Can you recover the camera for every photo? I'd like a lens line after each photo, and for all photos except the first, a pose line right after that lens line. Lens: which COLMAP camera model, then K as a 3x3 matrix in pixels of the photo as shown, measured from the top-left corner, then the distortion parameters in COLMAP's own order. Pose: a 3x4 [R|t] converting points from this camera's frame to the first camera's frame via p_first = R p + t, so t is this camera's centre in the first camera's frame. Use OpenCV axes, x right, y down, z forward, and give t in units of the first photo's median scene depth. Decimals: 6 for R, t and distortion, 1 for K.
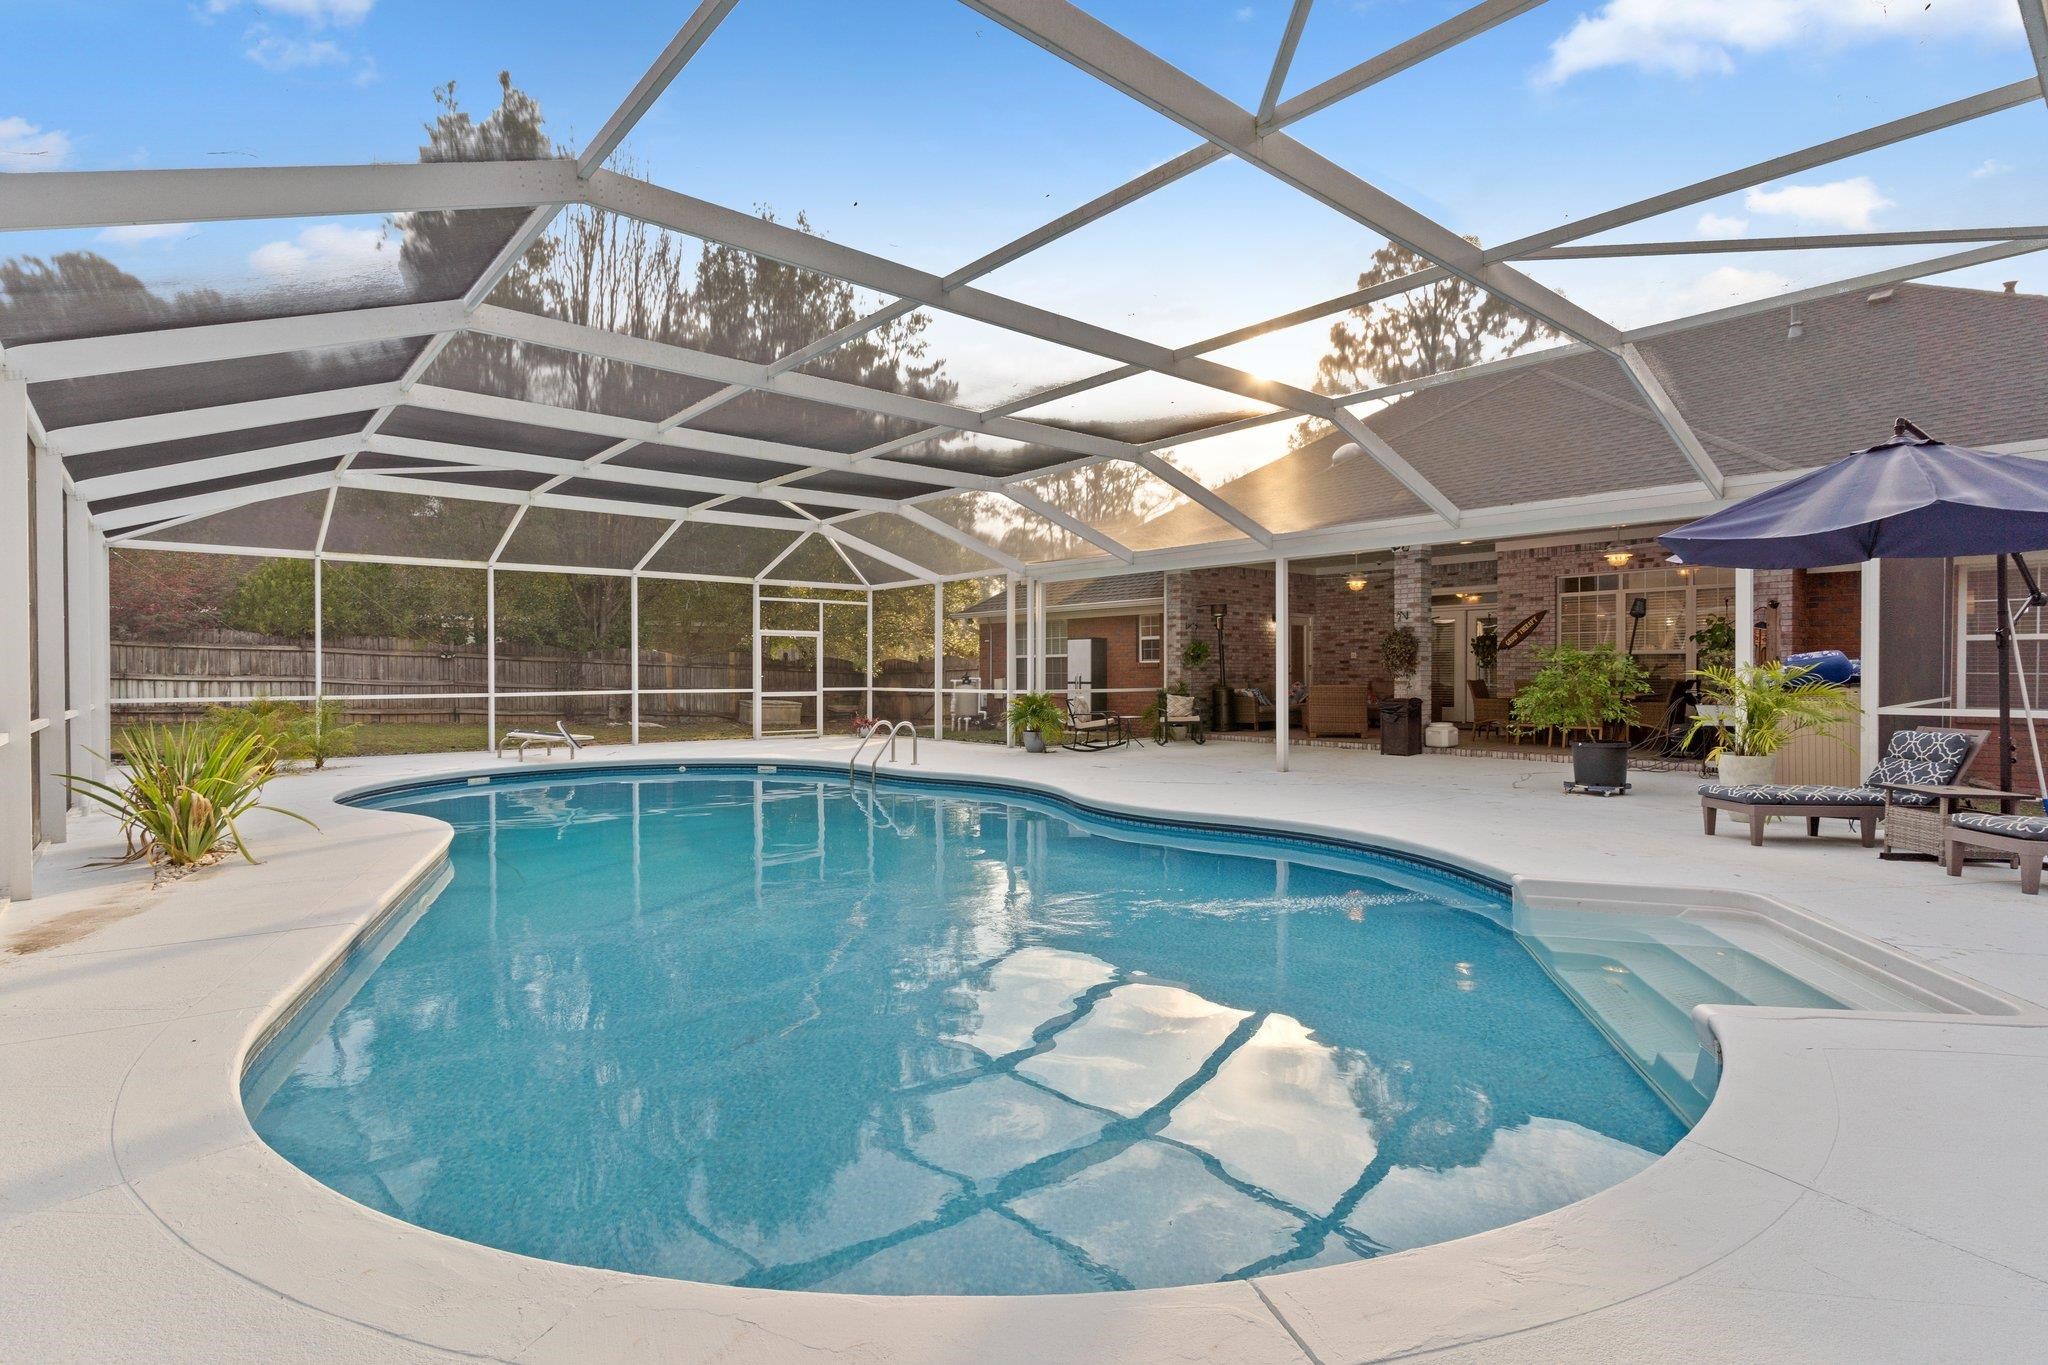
lens RADIAL K [[980.7, 0, 1018.4], [0, 980.7, 683.1], [0, 0, 1]] dist [0.001991, -0.000197]
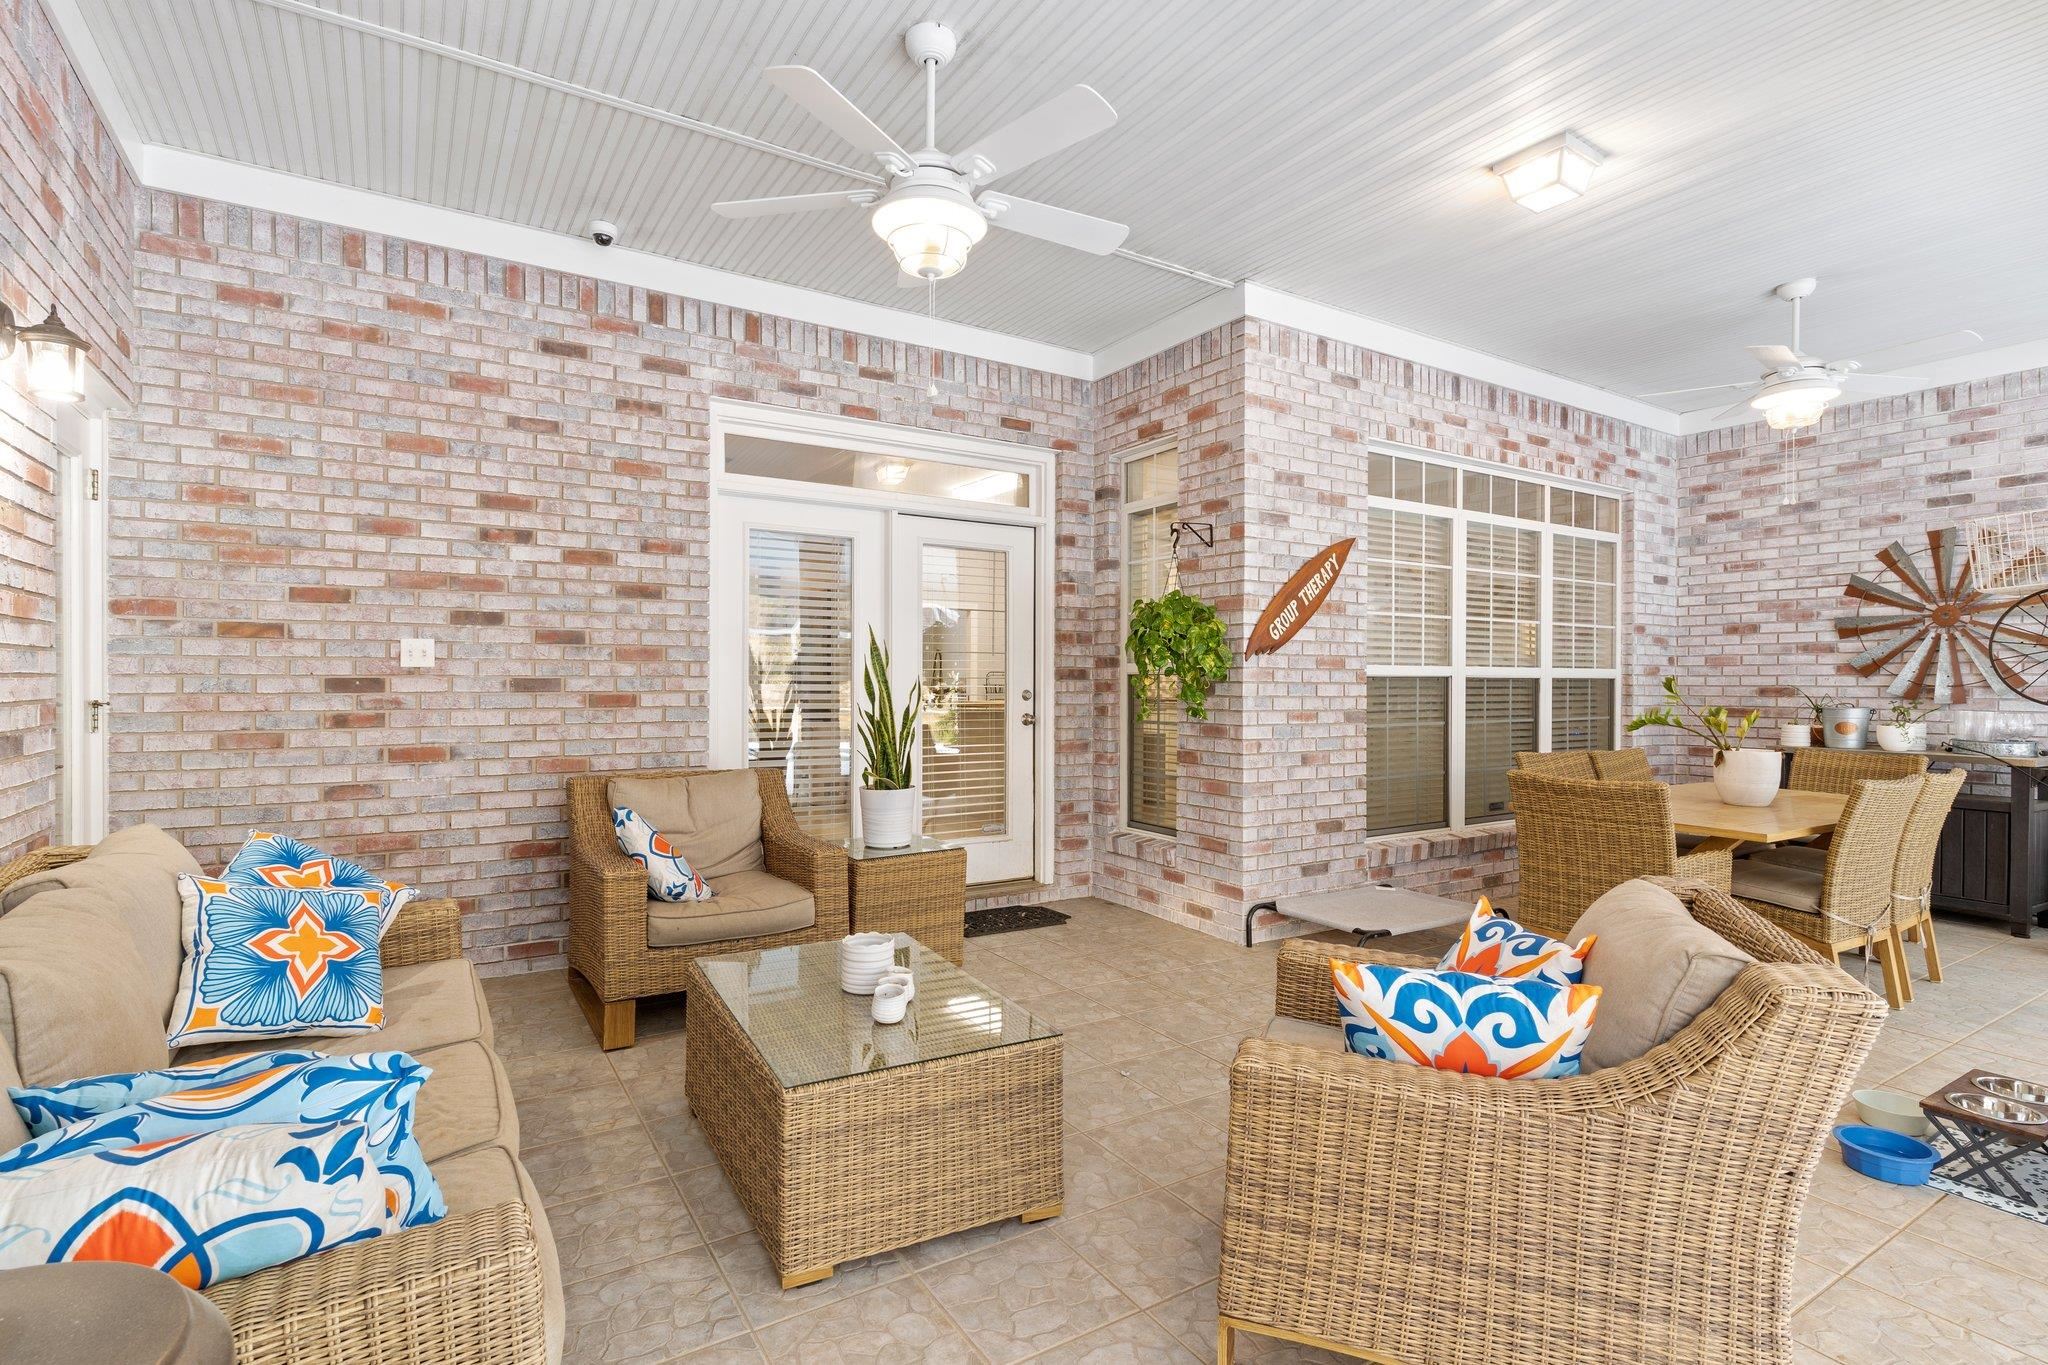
lens RADIAL K [[984.5, 0, 1025.2], [0, 984.5, 707.8], [0, 0, 1]] dist [0.000520, -0.000192]
pose [[0.135419, -0.023999, 0.990498, 0.155620], [0.006765, 0.999706, 0.023297, -0.020652], [-0.990765, 0.003546, 0.135541, 0.849575]]
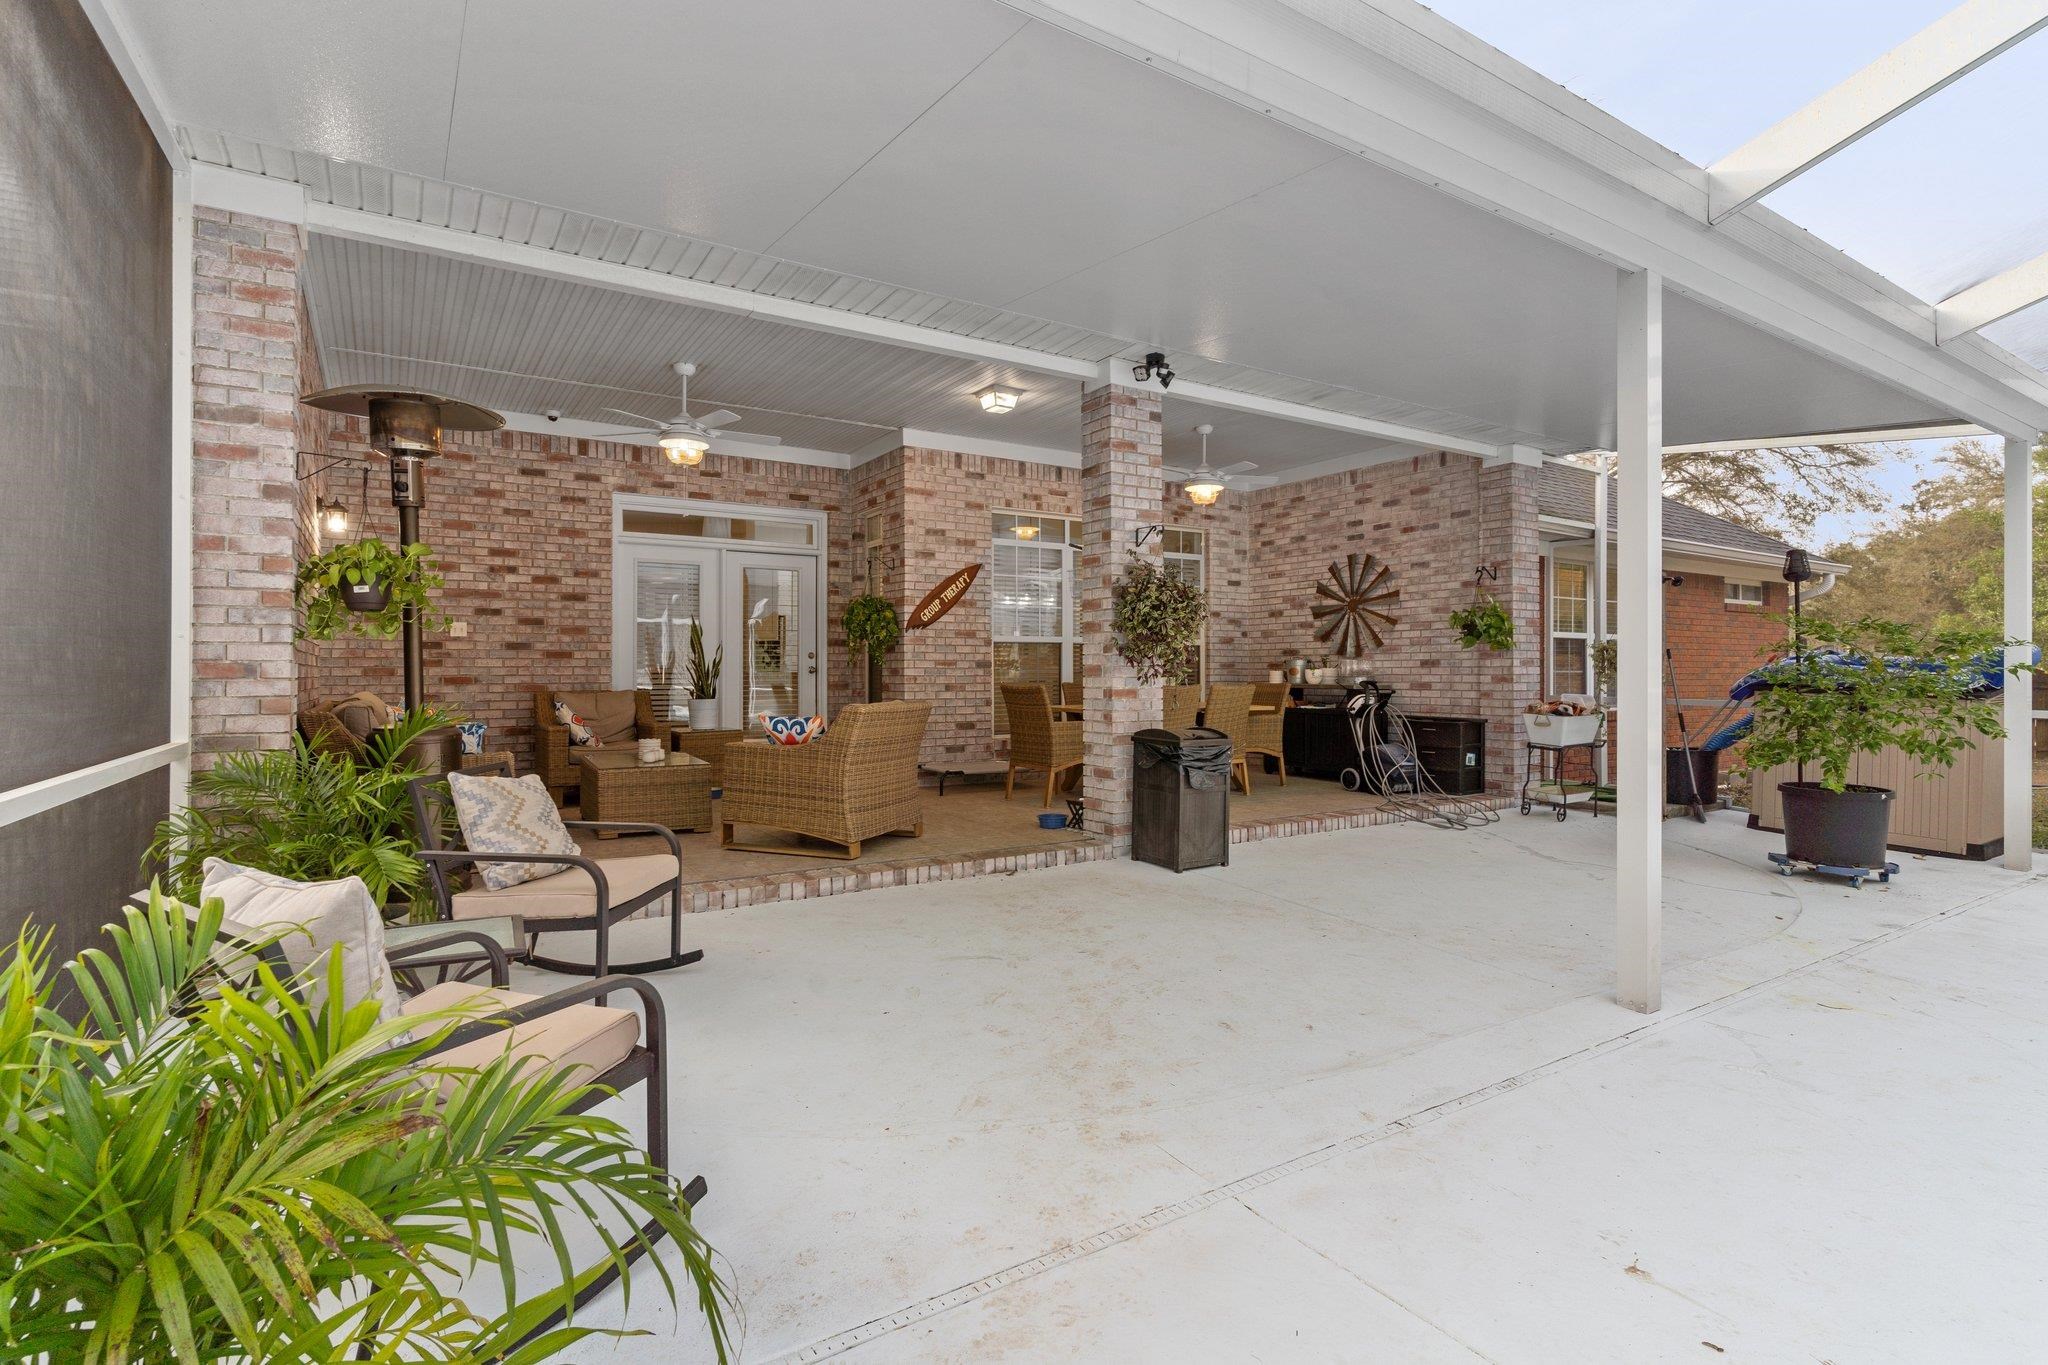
lens RADIAL K [[980.7, 0, 1018.4], [0, 980.7, 683.1], [0, 0, 1]] dist [0.001991, -0.000197]
pose [[0.131869, -0.010103, 0.991216, -0.030473], [0.013124, 0.999878, 0.008446, -0.006382], [-0.991180, 0.011895, 0.131985, 0.719507]]
